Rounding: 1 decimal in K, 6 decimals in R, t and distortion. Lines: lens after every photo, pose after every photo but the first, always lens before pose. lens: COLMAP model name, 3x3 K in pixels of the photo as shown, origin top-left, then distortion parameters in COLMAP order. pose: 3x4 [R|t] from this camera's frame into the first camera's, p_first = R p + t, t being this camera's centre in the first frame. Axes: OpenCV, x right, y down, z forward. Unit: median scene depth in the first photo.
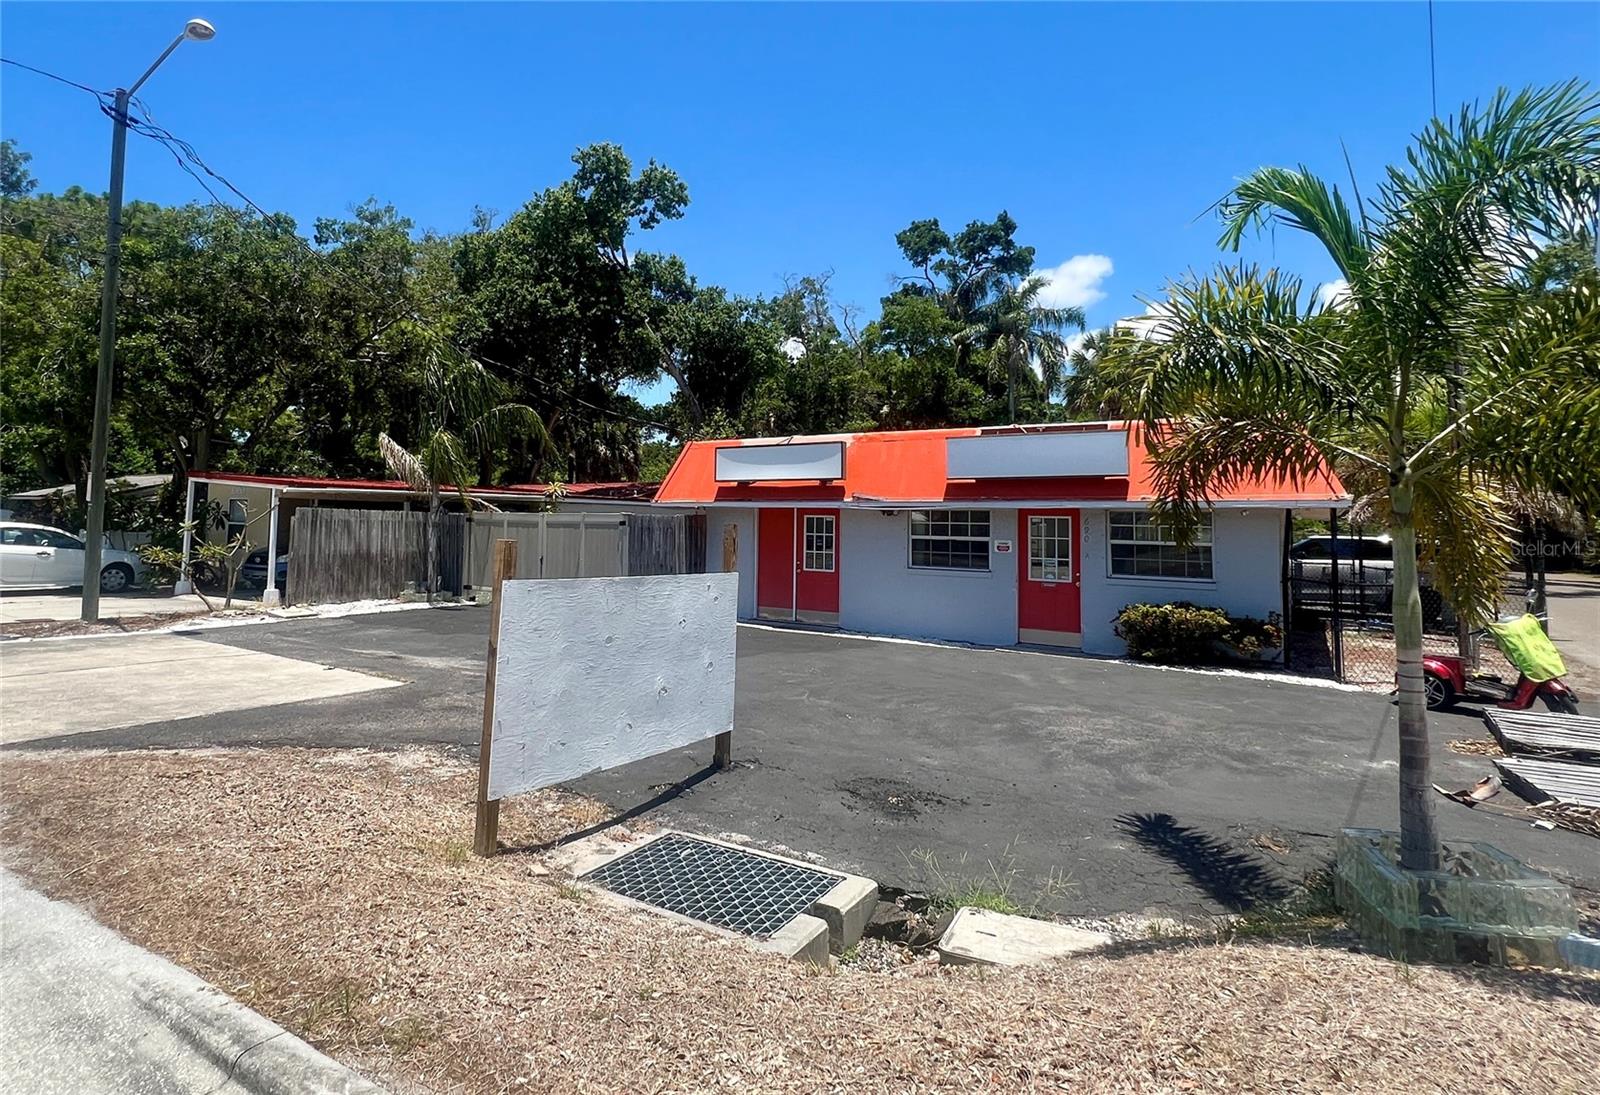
lens RADIAL K [[893.6, 0, 759.7], [0, 893.6, 448.6], [0, 0, 1]] dist [-0.002386, -0.000212]
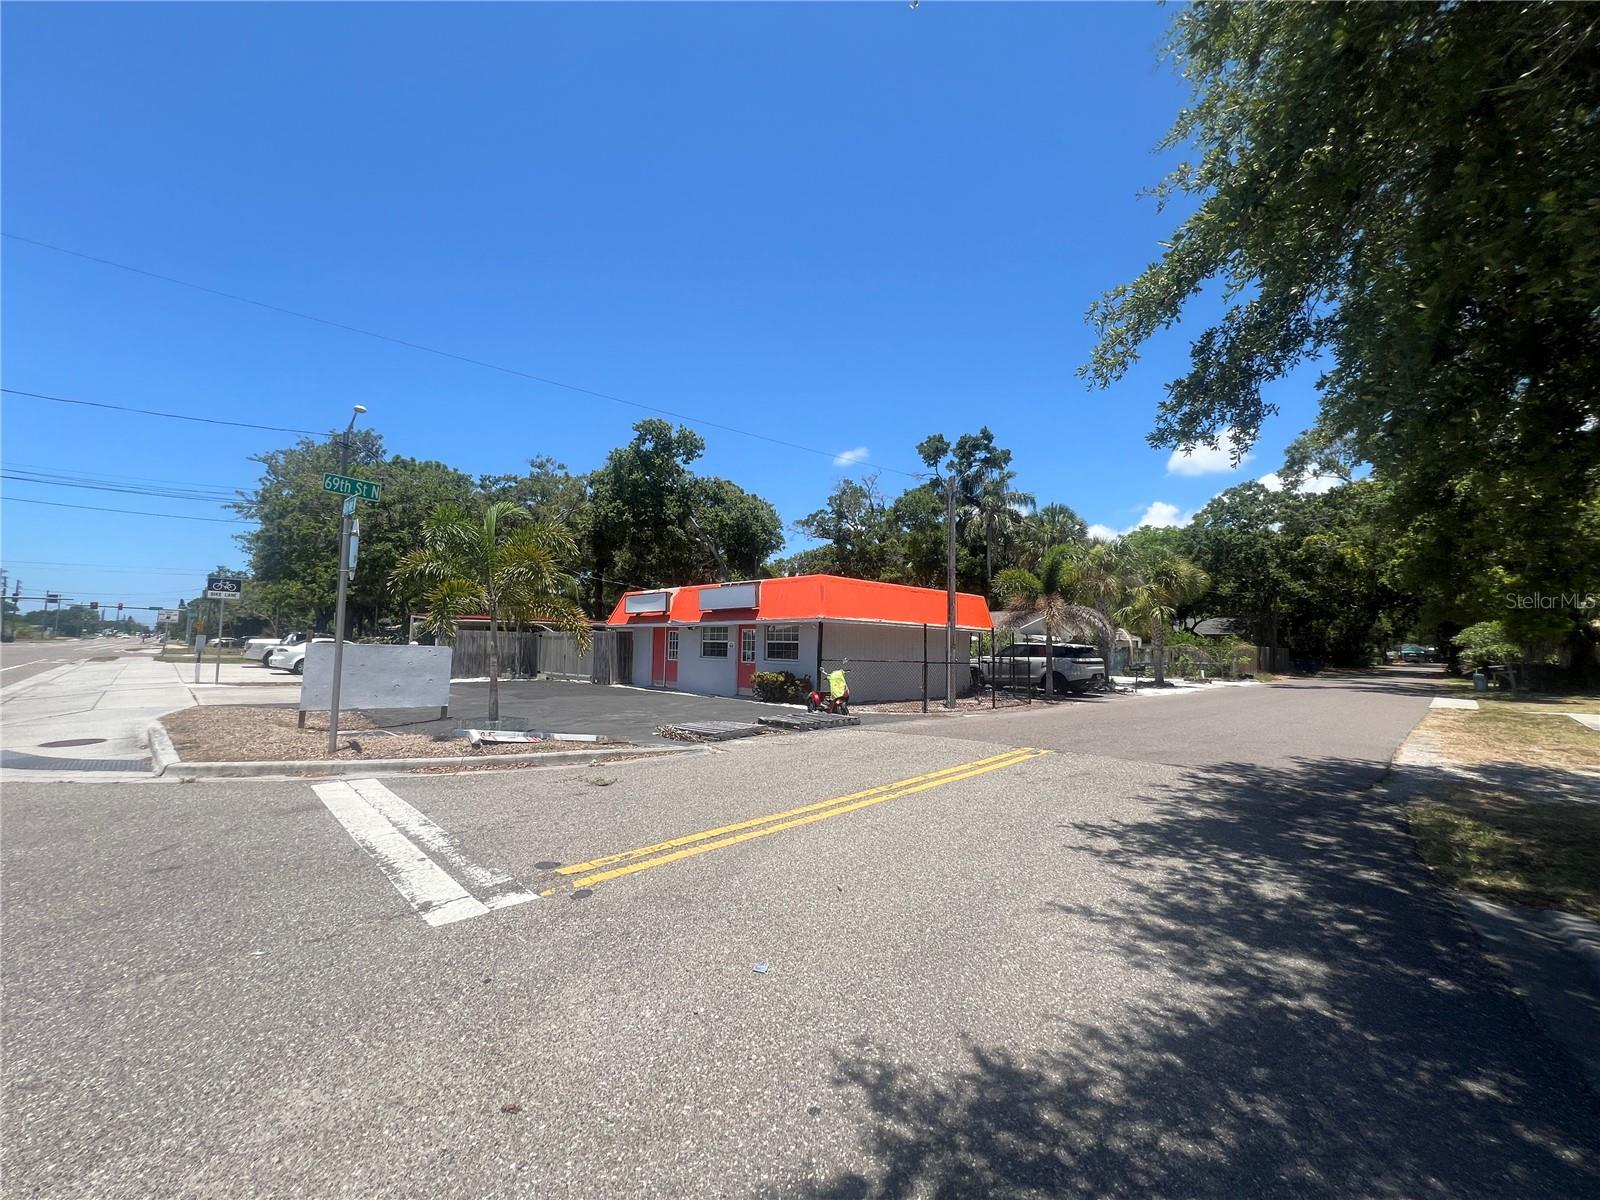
lens RADIAL K [[643.2, 0, 799.8], [0, 643.2, 600.8], [0, 0, 1]] dist [0.000269, -0.000158]
pose [[0.983194, -0.015918, -0.181870, 0.568979], [0.018077, 0.999784, 0.010223, 0.002133], [0.181668, -0.013339, 0.983269, -0.286697]]
